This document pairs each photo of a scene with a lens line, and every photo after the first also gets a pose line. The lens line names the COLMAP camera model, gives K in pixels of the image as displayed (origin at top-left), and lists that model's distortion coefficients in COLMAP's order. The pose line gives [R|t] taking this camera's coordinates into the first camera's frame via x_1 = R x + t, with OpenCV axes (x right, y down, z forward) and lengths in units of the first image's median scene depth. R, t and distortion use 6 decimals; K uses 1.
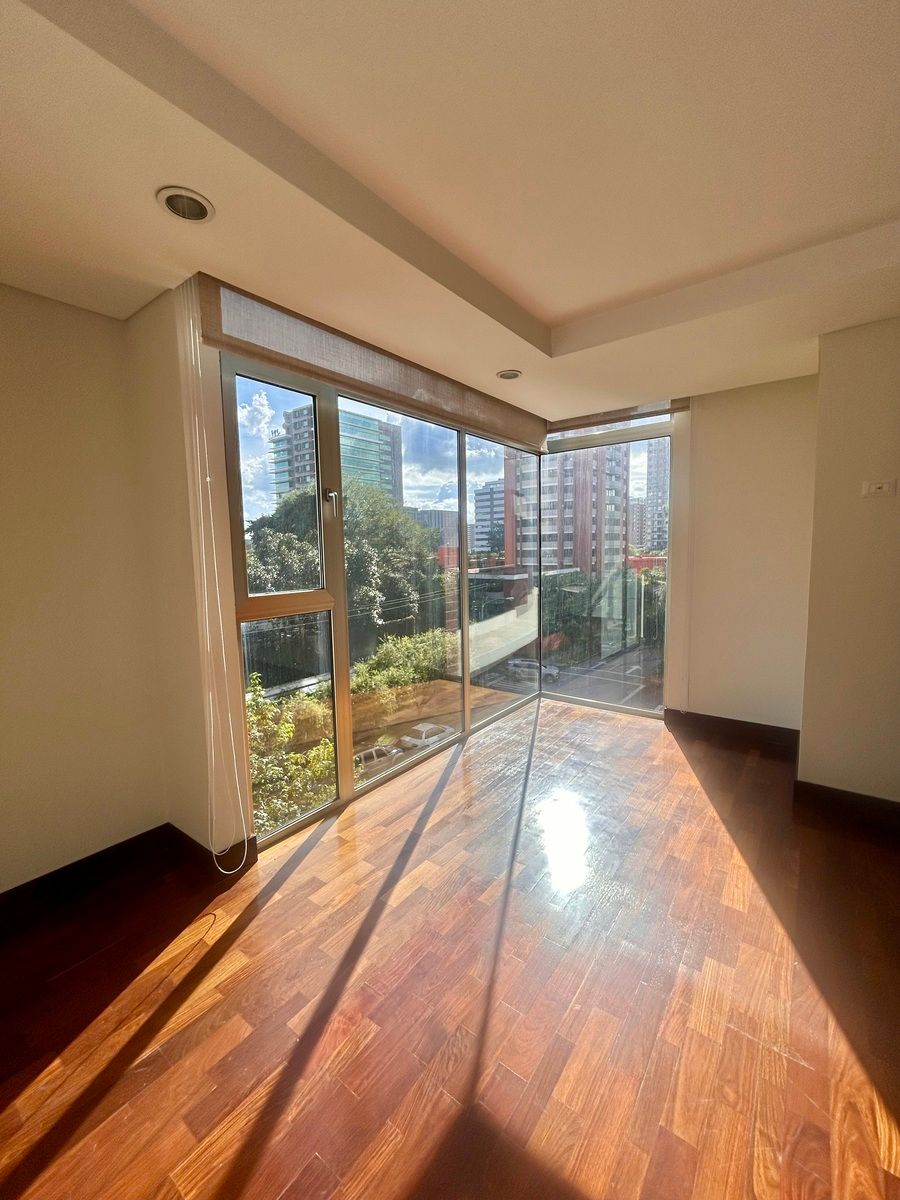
lens RADIAL K [[489.0, 0, 446.2], [0, 489.0, 598.3], [0, 0, 1]] dist [-0.003137, 0.000946]
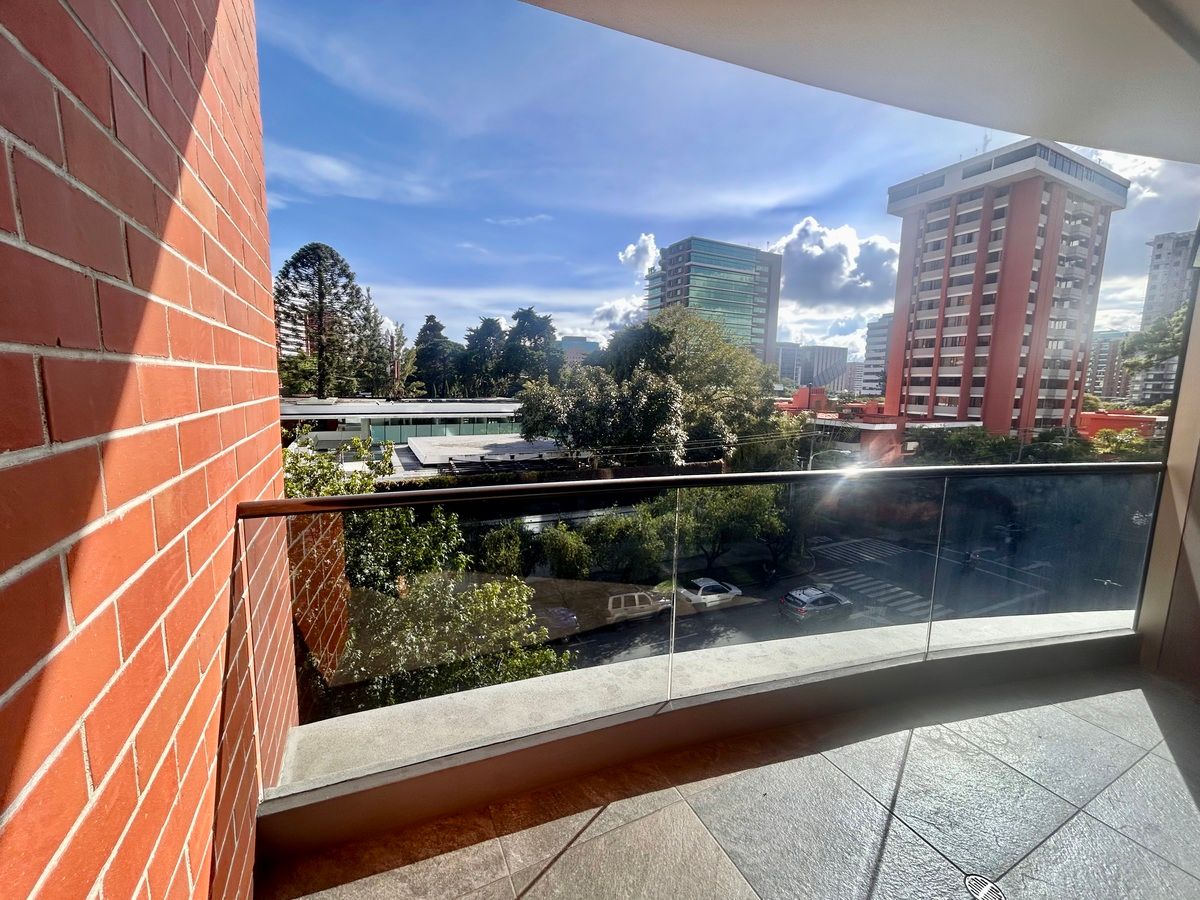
lens RADIAL K [[489.0, 0, 597.6], [0, 489.0, 442.9], [0, 0, 1]] dist [-0.003137, 0.000946]
pose [[0.896944, 0.093346, -0.432177, 0.135179], [-0.085996, 0.995624, 0.036568, -0.010768], [0.433700, 0.004366, 0.901047, 0.085719]]
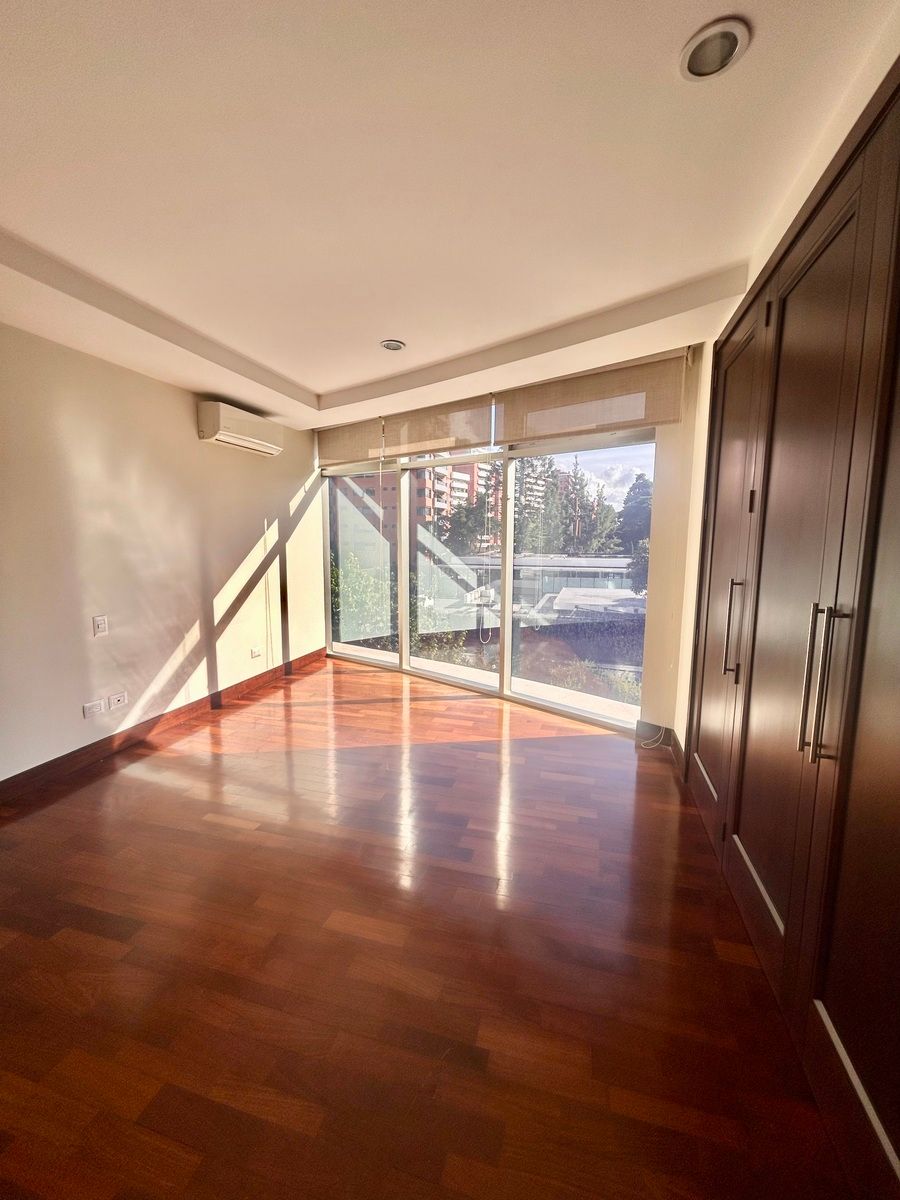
lens RADIAL K [[489.0, 0, 450.0], [0, 489.0, 600.1], [0, 0, 1]] dist [-0.003137, 0.000946]
pose [[0.361577, 0.144265, -0.921113, 0.371442], [-0.109886, 0.987664, 0.111554, -0.024282], [0.925844, 0.060882, 0.372969, 0.174159]]
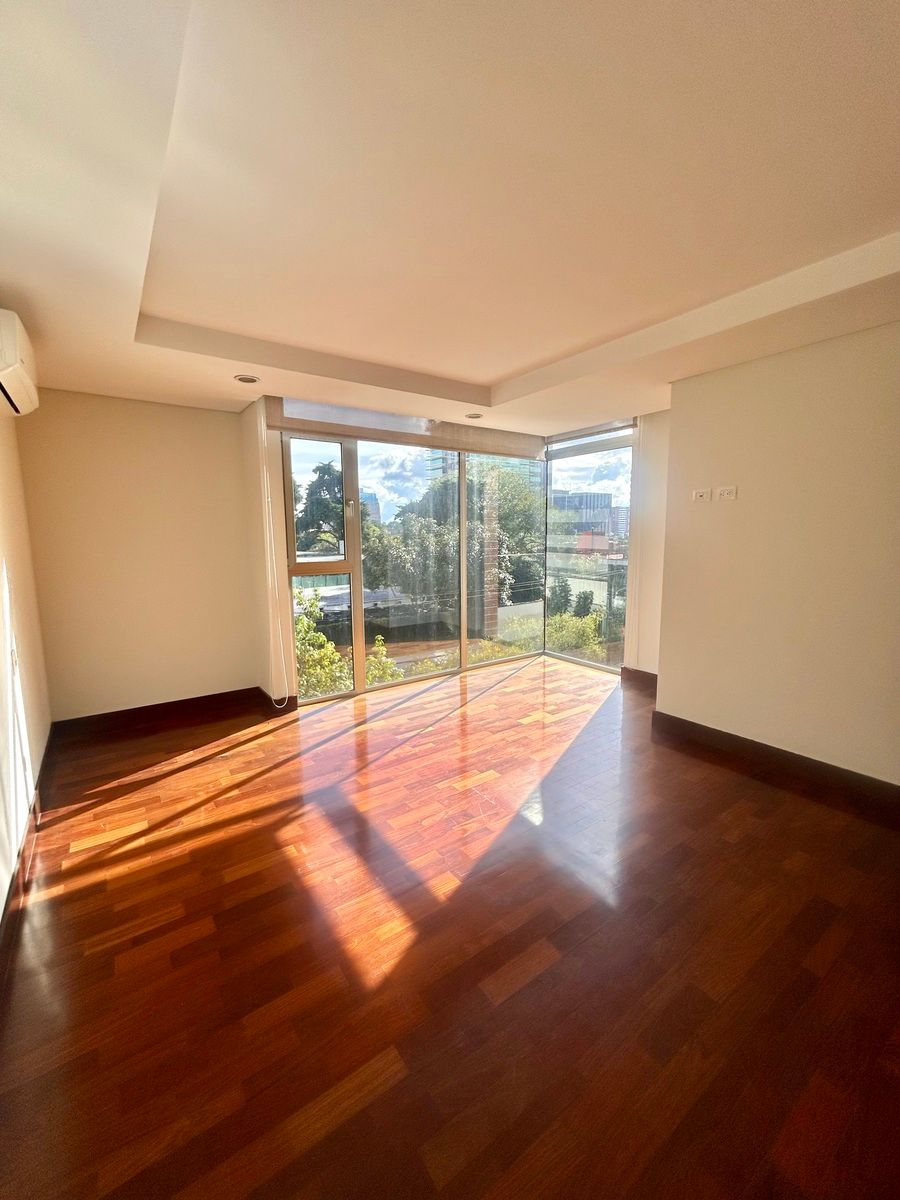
lens RADIAL K [[489.0, 0, 444.0], [0, 489.0, 599.2], [0, 0, 1]] dist [-0.003137, 0.000946]
pose [[0.952733, 0.050855, -0.299523, 0.049174], [-0.040403, 0.998342, 0.040988, 0.002781], [0.301111, -0.026949, 0.953208, -0.041194]]
